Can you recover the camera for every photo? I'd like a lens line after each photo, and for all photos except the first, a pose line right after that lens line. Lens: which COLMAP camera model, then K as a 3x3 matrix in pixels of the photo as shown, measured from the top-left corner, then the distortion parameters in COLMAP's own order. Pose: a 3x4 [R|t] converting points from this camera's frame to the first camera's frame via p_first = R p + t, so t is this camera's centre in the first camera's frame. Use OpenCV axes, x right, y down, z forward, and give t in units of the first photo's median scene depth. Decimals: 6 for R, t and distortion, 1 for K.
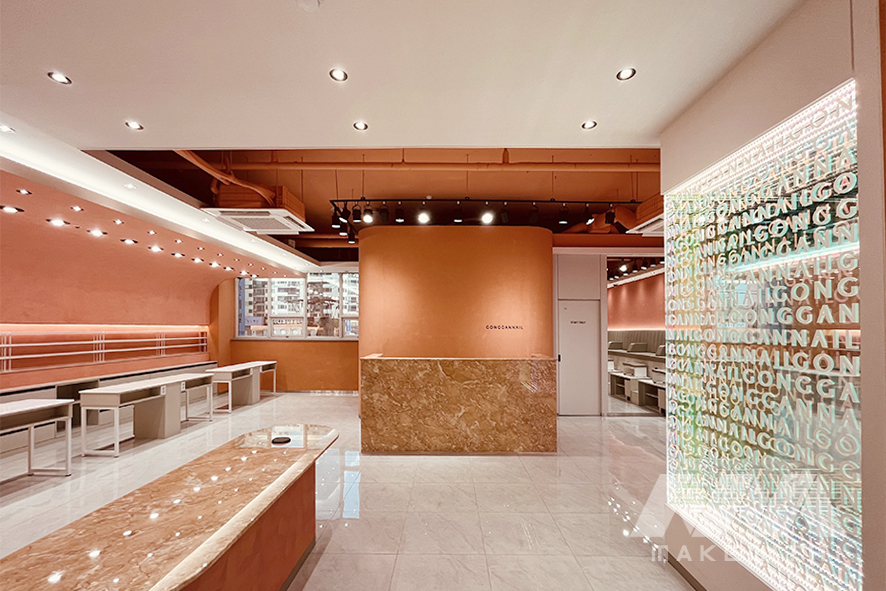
lens RADIAL K [[378.4, 0, 437.2], [0, 378.4, 248.8], [0, 0, 1]] dist [0.001670, -0.000657]
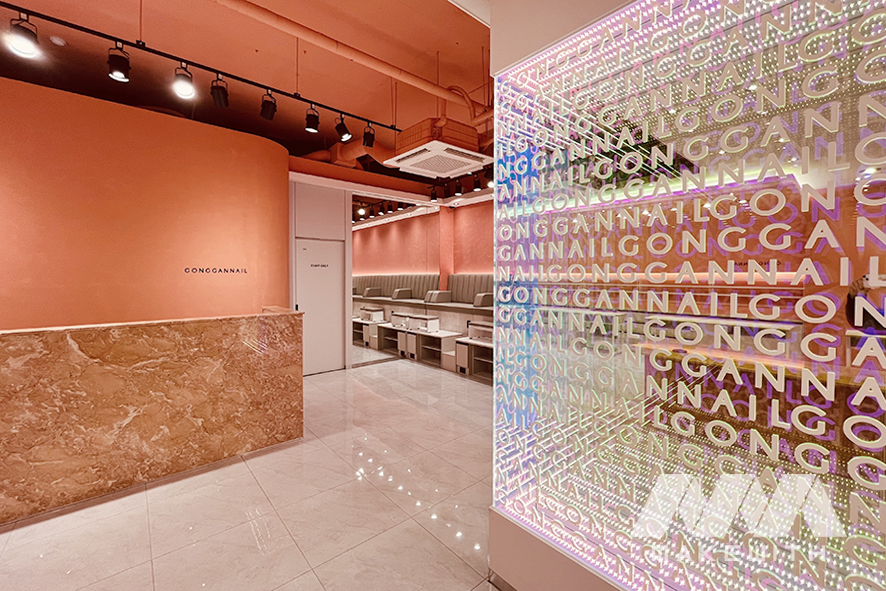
lens RADIAL K [[378.4, 0, 453.4], [0, 378.4, 292.3], [0, 0, 1]] dist [0.001670, -0.000657]
pose [[0.741674, -0.035015, 0.669845, 0.050776], [-0.133220, 0.971053, 0.198265, 0.079995], [-0.657397, -0.236285, 0.715540, 0.332102]]
